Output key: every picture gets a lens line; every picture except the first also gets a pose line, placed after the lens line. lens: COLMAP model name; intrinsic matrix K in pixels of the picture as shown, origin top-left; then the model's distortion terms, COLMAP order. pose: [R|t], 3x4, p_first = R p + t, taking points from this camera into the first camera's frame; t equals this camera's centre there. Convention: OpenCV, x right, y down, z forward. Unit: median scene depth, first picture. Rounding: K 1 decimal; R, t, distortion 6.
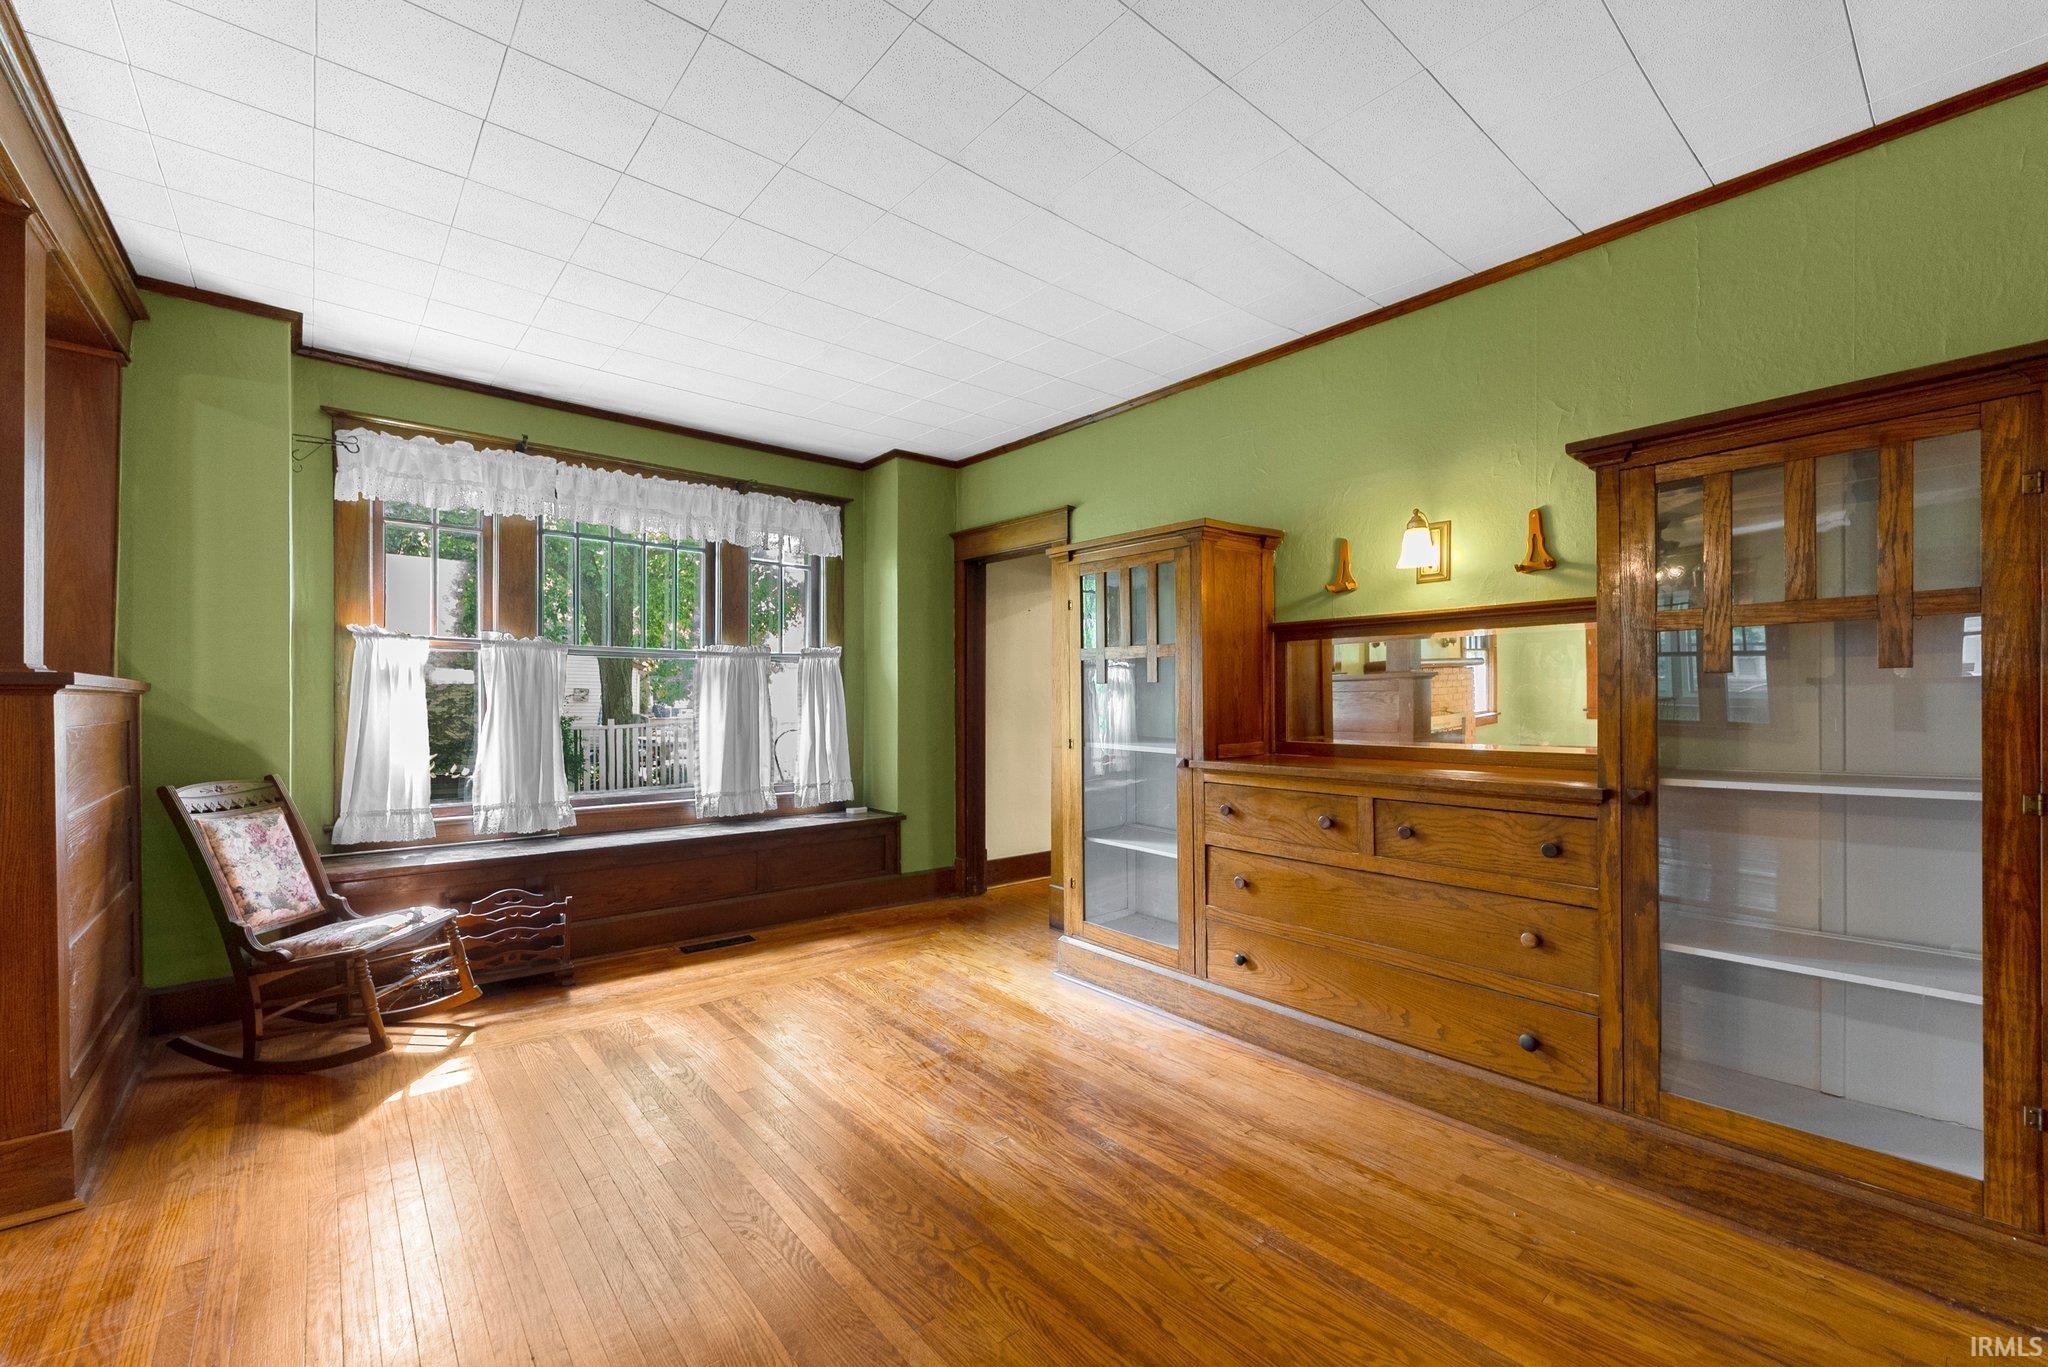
lens RADIAL K [[827.7, 0, 1029.2], [0, 827.7, 702.9], [0, 0, 1]] dist [0.002988, -0.001213]
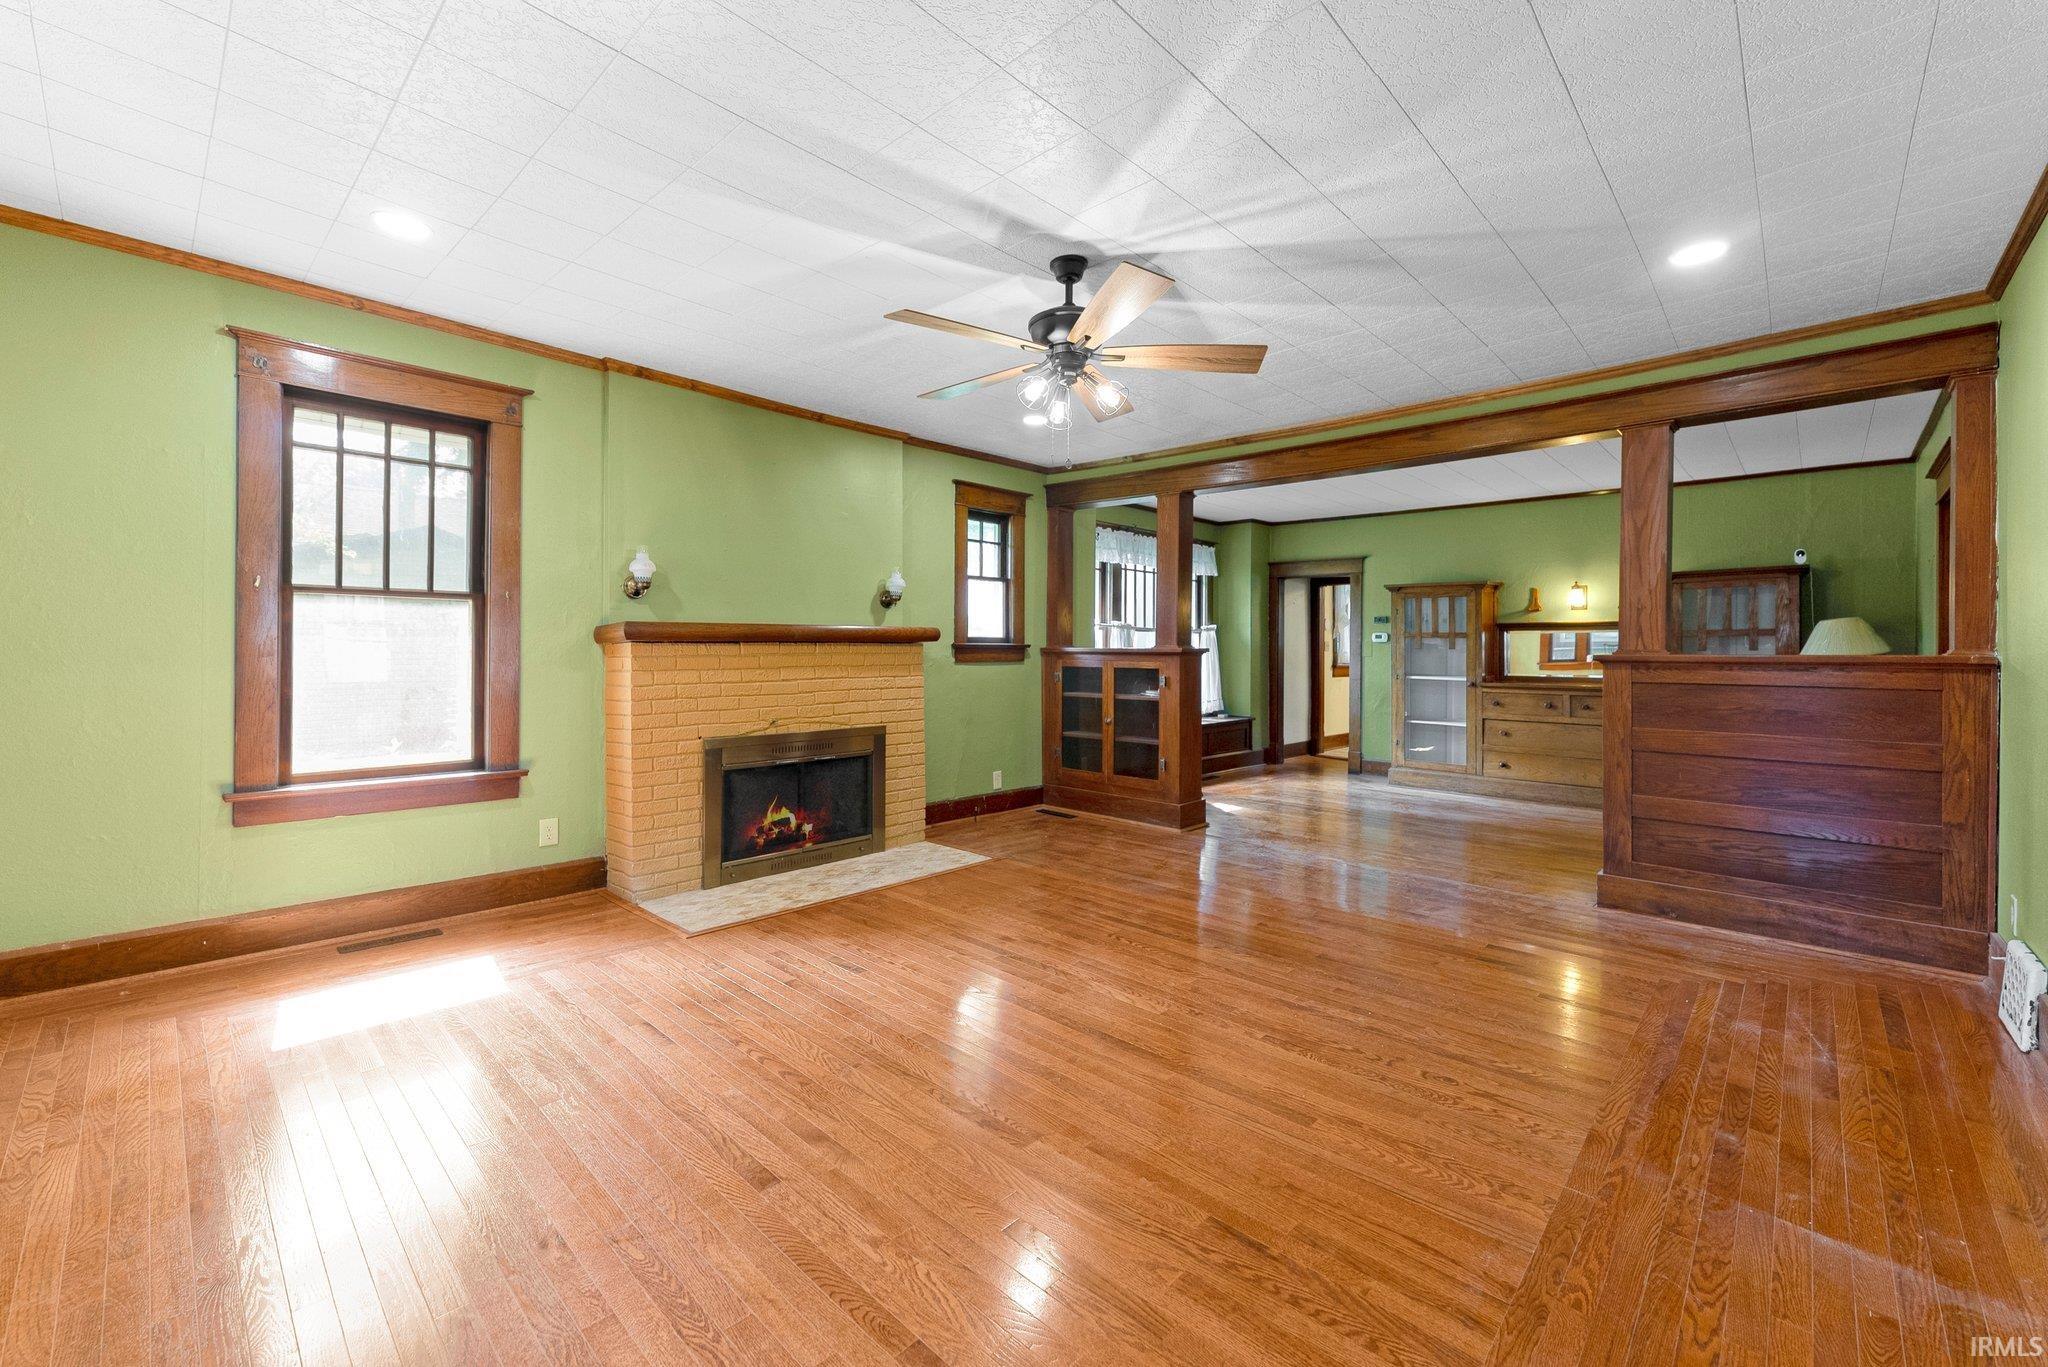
lens RADIAL K [[827.7, 0, 1023.5], [0, 827.7, 656.2], [0, 0, 1]] dist [0.002988, -0.001213]
pose [[0.993024, 0.002556, 0.117882, -1.457359], [-0.003246, 0.999979, 0.005663, -0.016263], [-0.117865, -0.006006, 0.993011, -1.266904]]
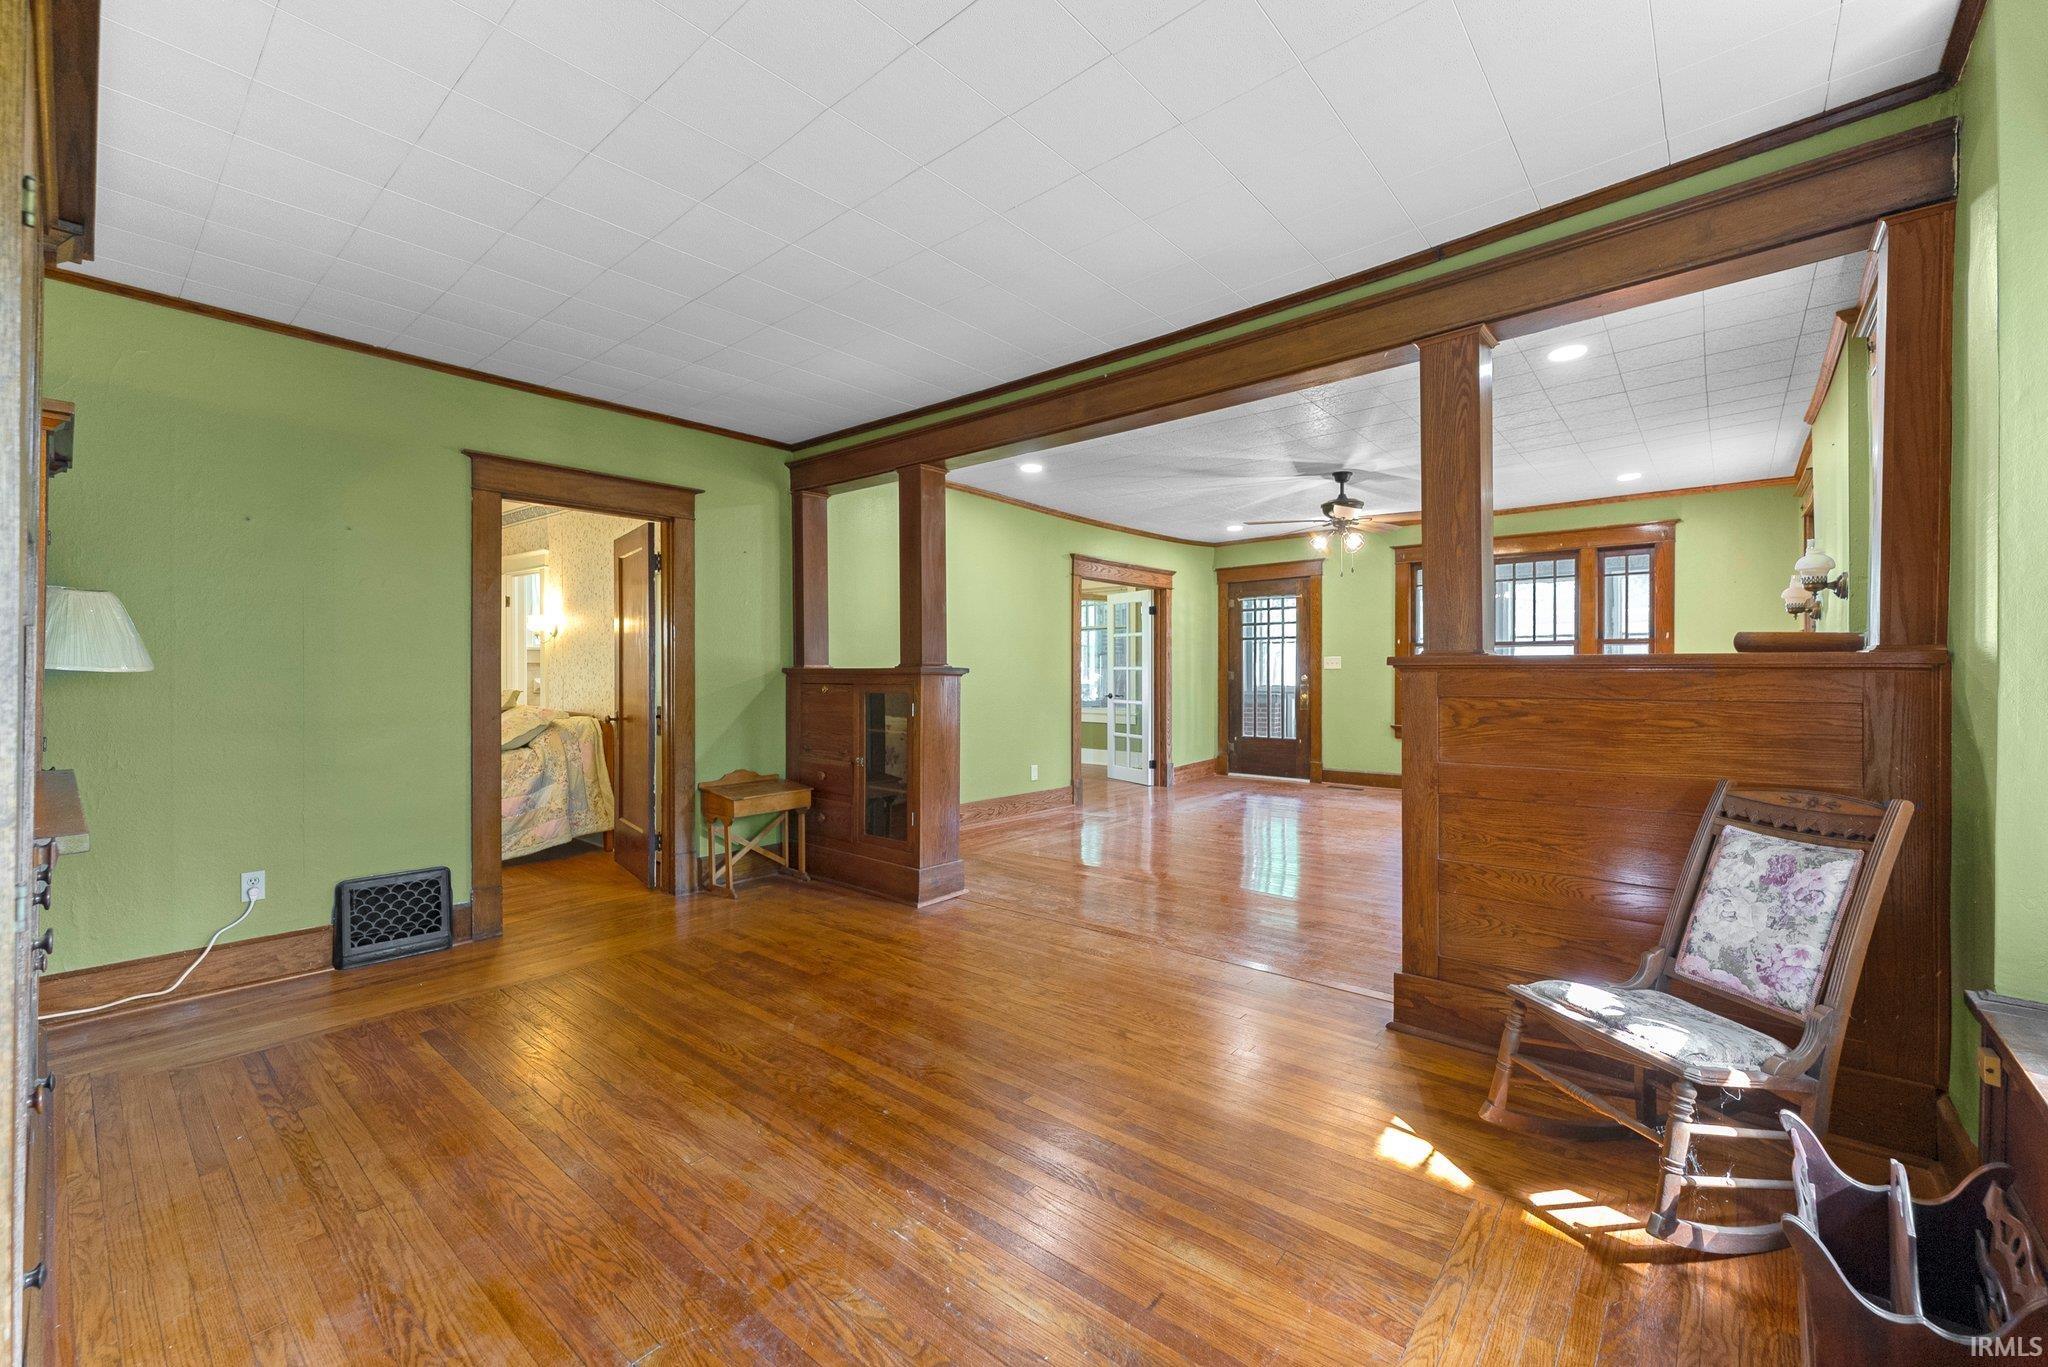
lens RADIAL K [[827.7, 0, 1001.7], [0, 827.7, 676.8], [0, 0, 1]] dist [0.002988, -0.001213]
pose [[-0.990856, -0.000554, -0.134925, -0.190987], [-0.001321, 0.999983, 0.005596, -0.004730], [0.134920, 0.005723, -0.990840, 1.543023]]
